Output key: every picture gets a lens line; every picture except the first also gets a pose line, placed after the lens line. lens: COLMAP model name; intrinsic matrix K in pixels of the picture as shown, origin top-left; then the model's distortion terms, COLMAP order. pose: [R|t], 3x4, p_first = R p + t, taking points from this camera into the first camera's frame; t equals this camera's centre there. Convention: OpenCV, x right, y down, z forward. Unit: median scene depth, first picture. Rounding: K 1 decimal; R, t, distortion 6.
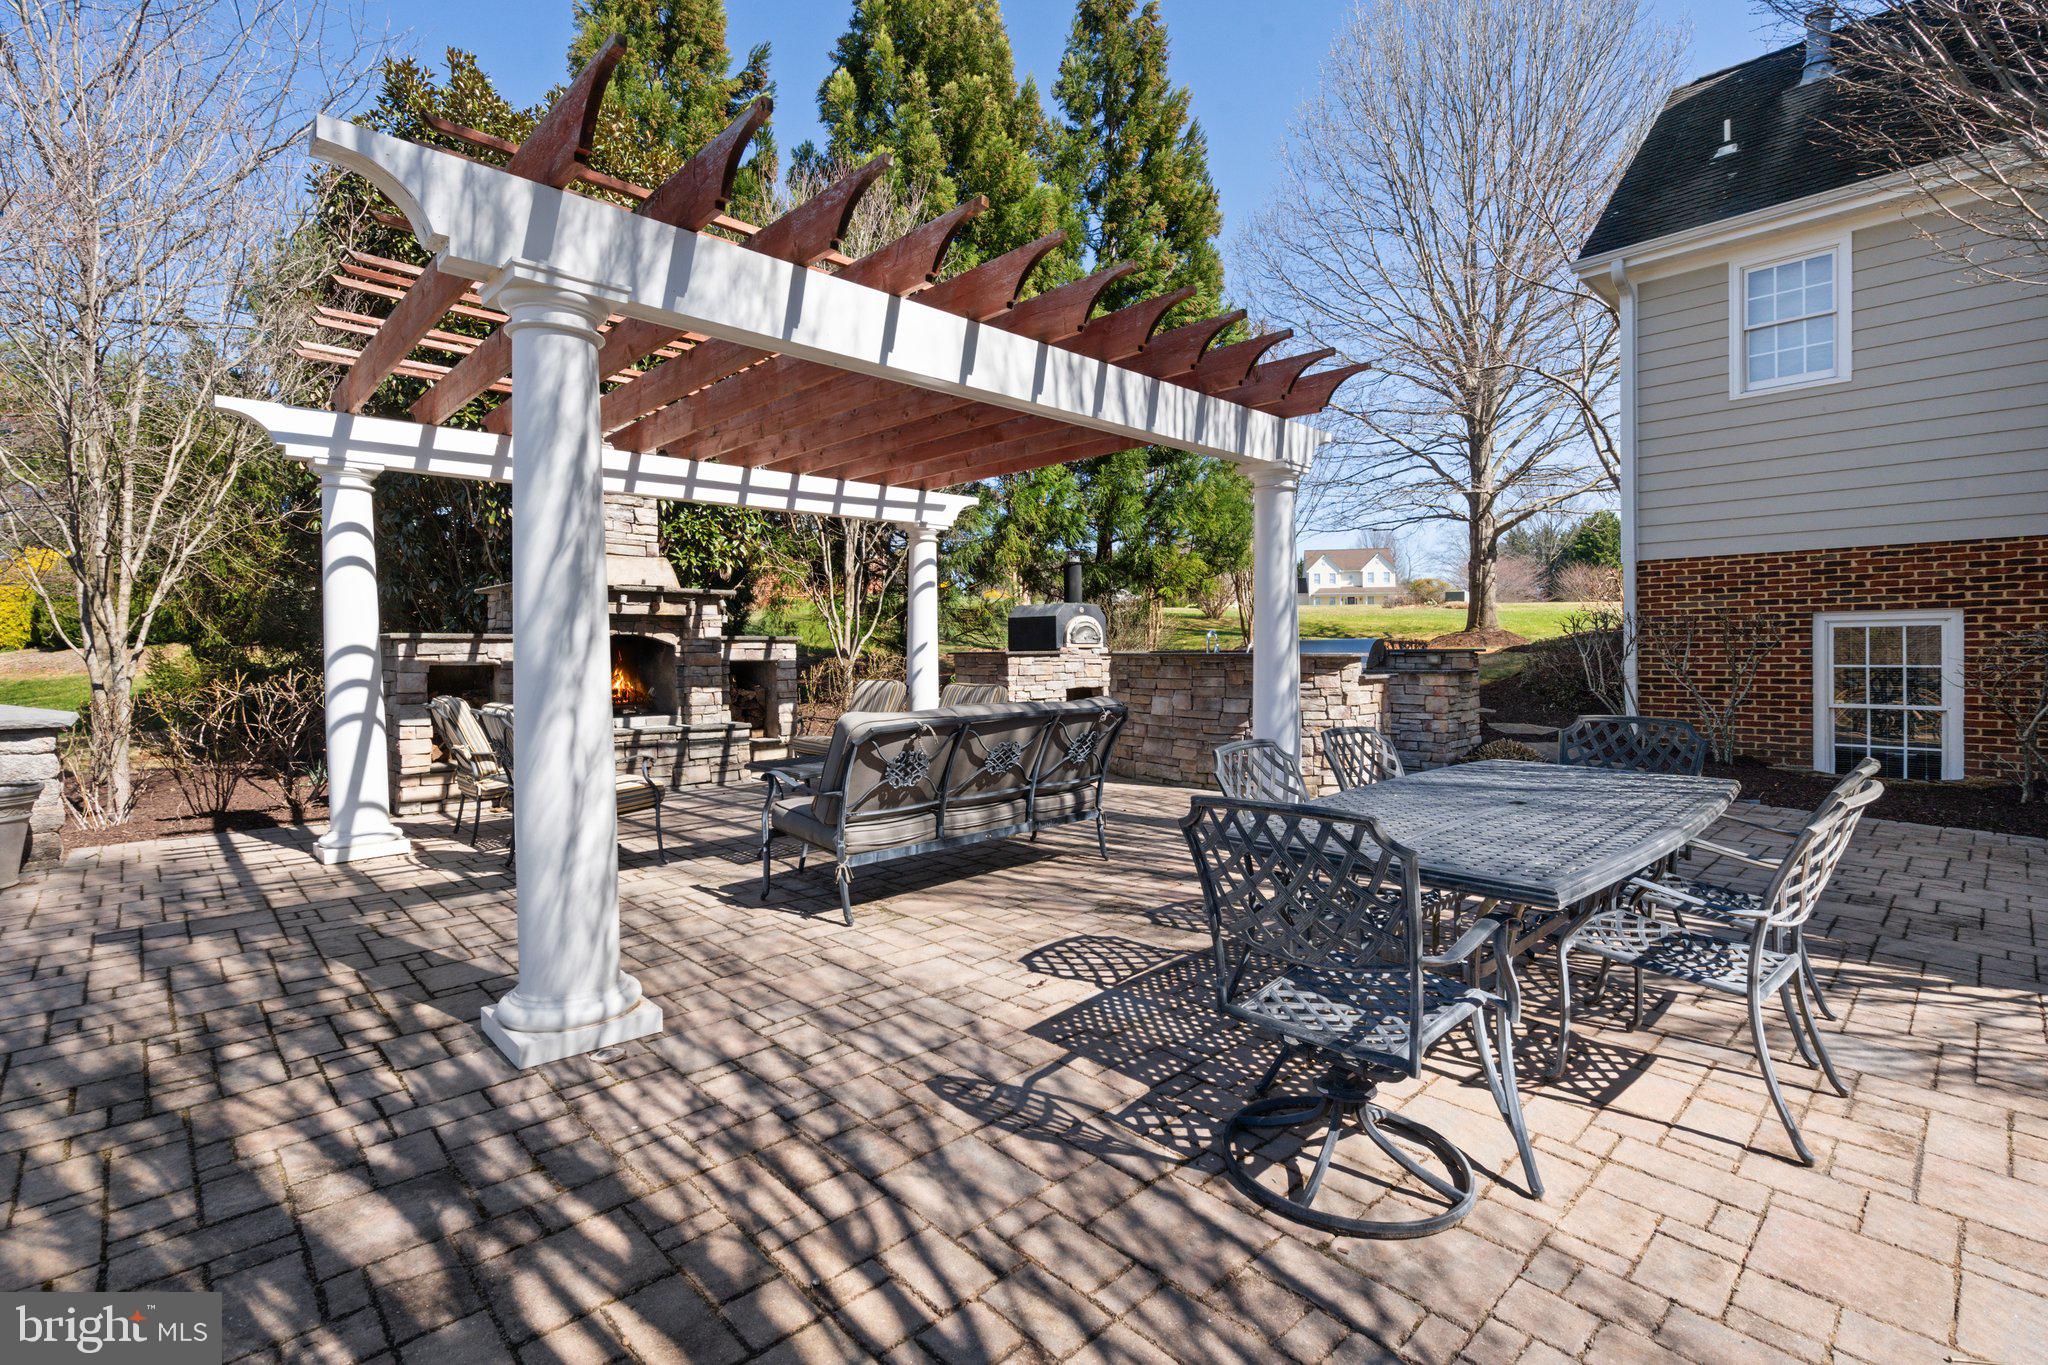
lens RADIAL K [[931.6, 0, 1015.4], [0, 931.6, 669.1], [0, 0, 1]] dist [-0.004902, 0.001689]
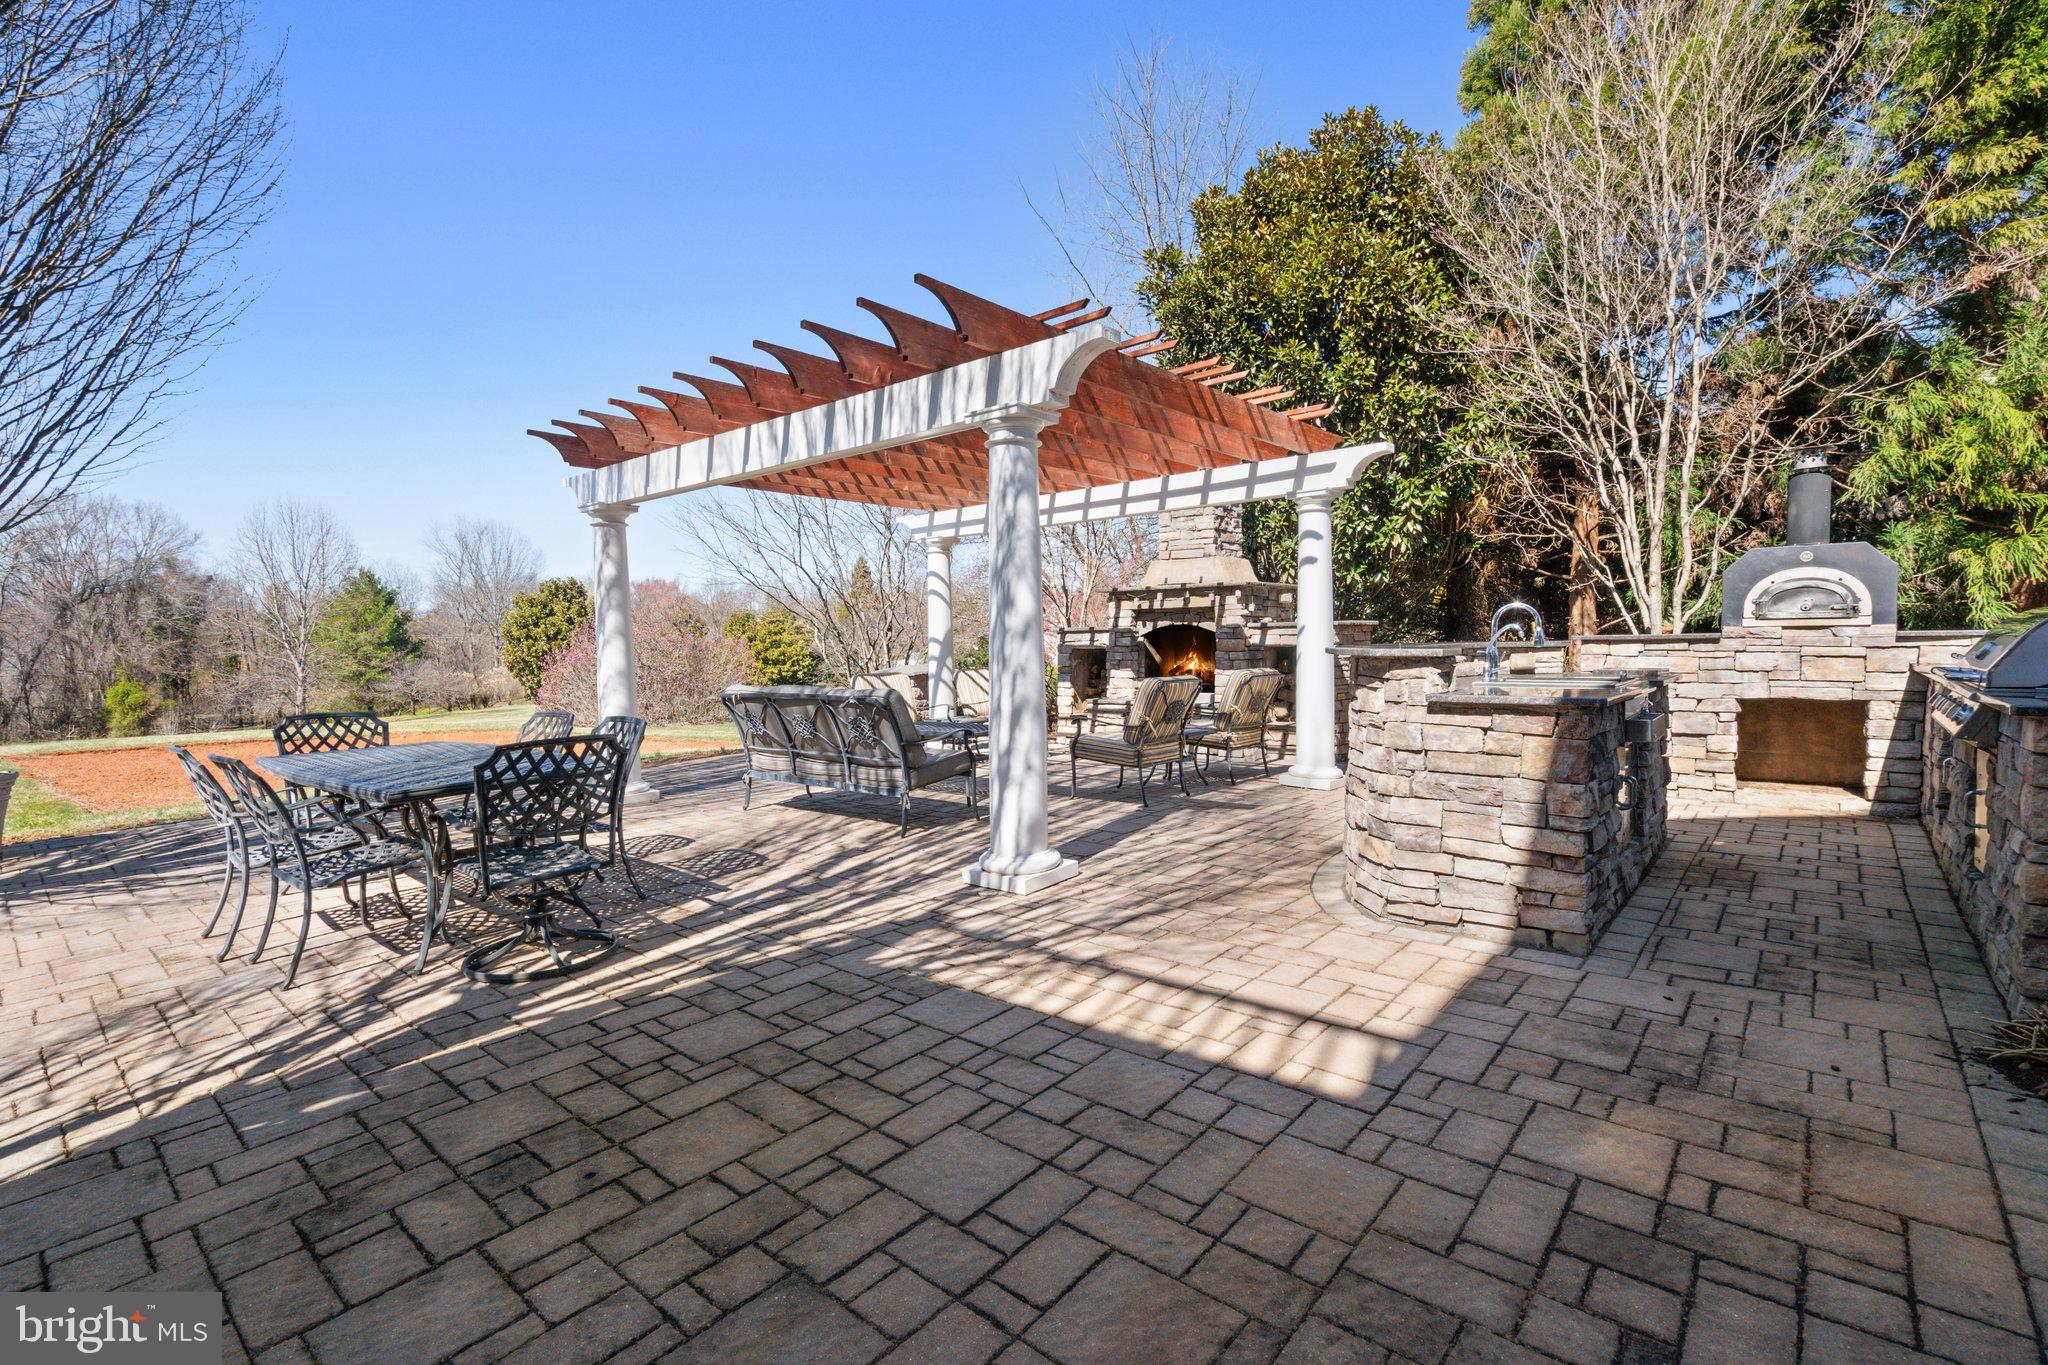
lens RADIAL K [[931.6, 0, 1028.0], [0, 931.6, 696.2], [0, 0, 1]] dist [-0.004902, 0.001689]
pose [[0.110082, 0.064756, -0.991811, 0.753735], [-0.002917, 0.997892, 0.064829, -0.020590], [0.993918, -0.004243, 0.110039, 0.643735]]
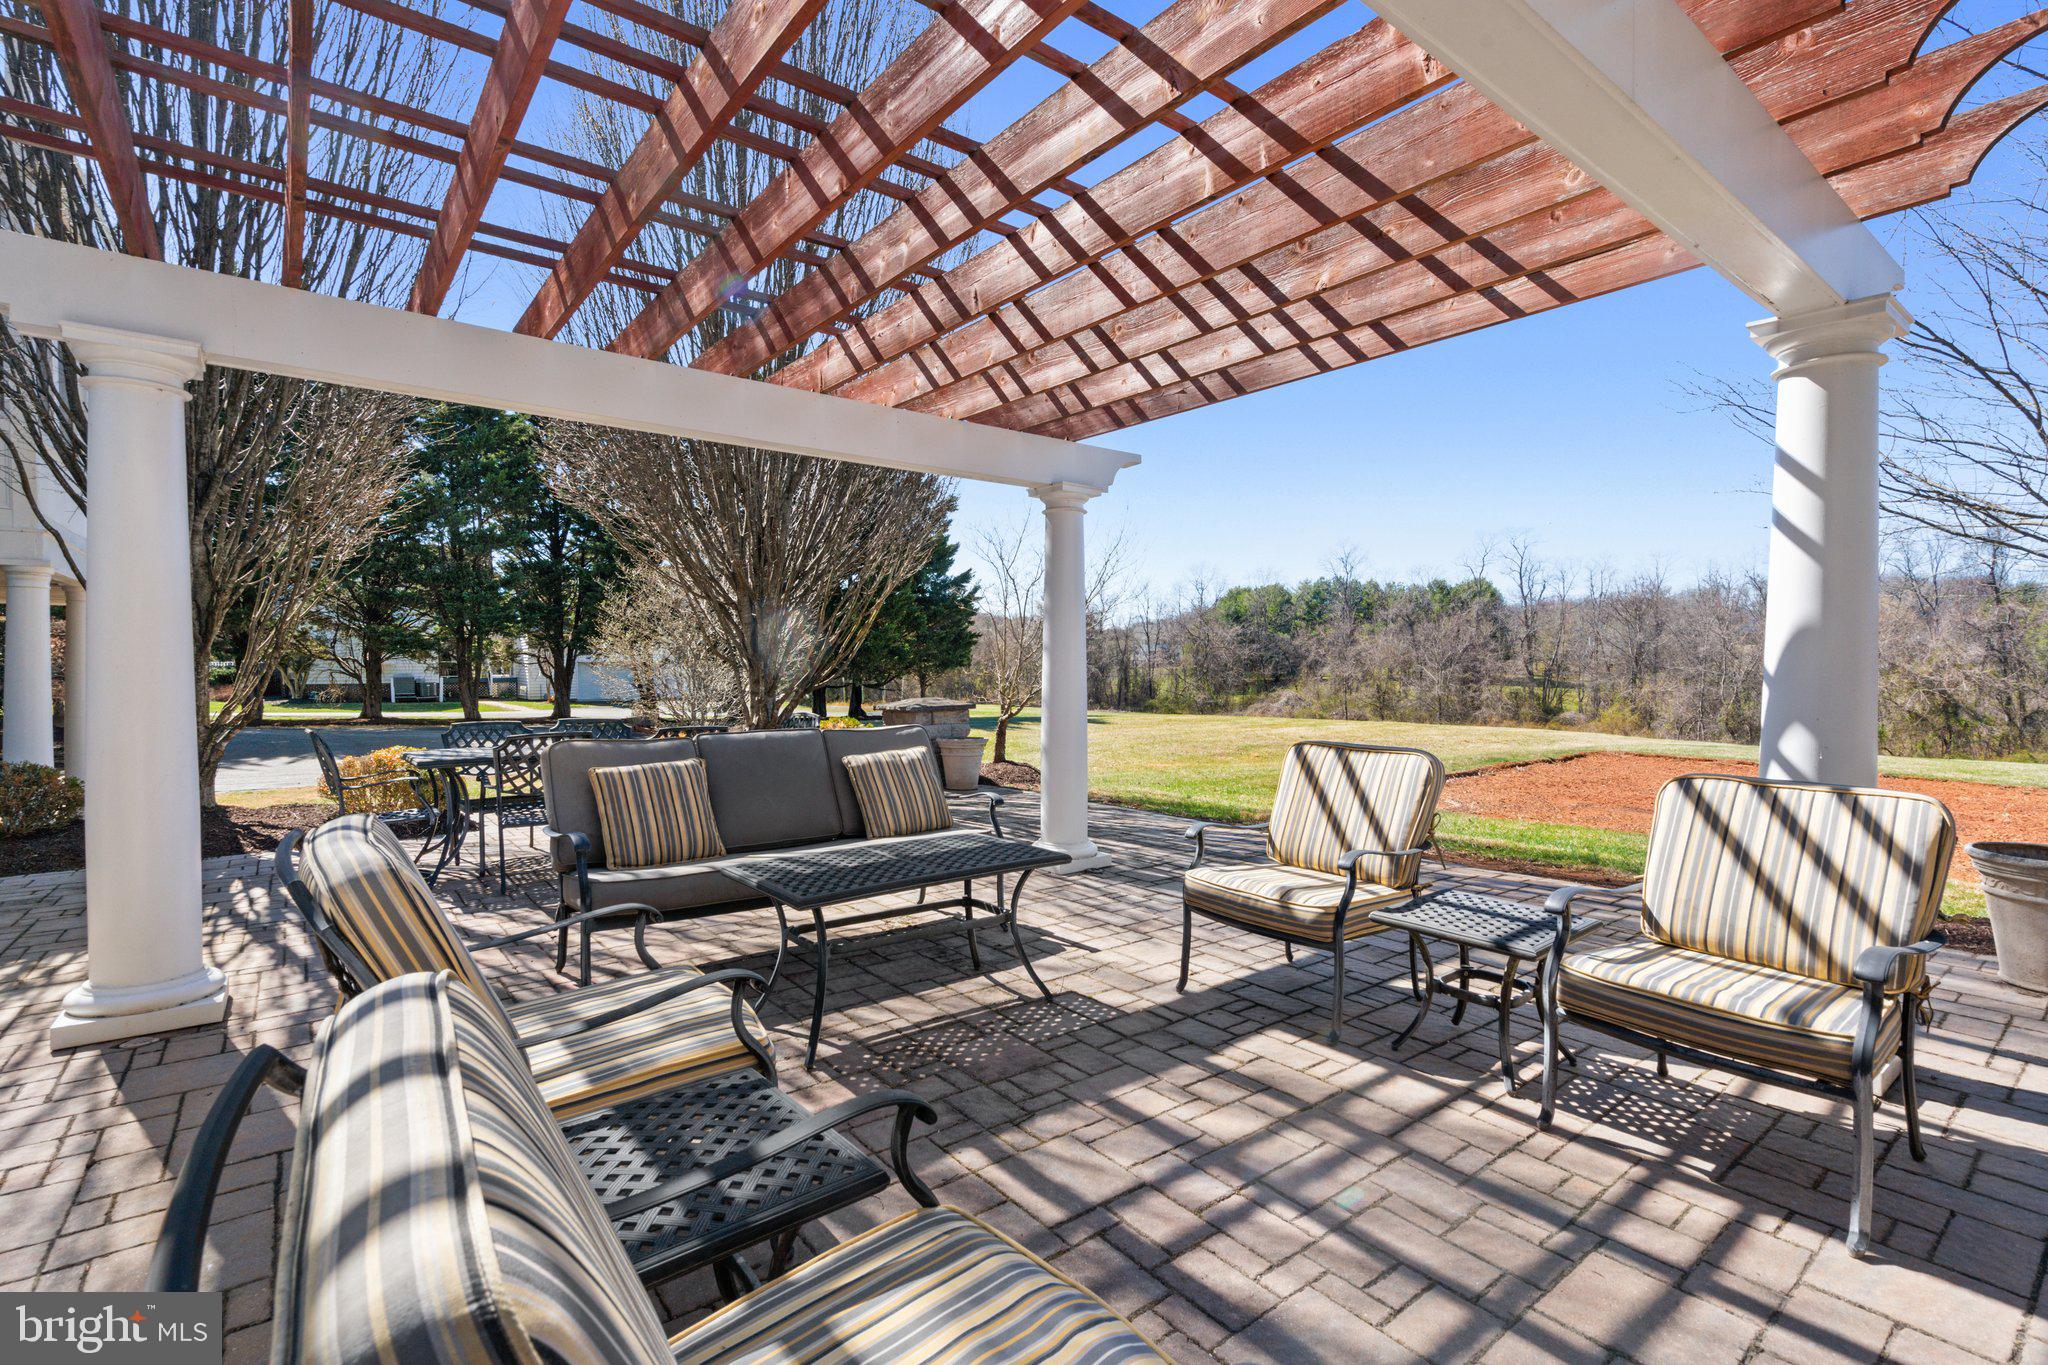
lens RADIAL K [[931.6, 0, 1029.2], [0, 931.6, 673.8], [0, 0, 1]] dist [-0.004902, 0.001689]
pose [[-0.996668, 0.002547, 0.081525, -0.203632], [0.005010, 0.999537, 0.030018, -0.026517], [-0.081411, 0.030326, -0.996219, 1.046840]]
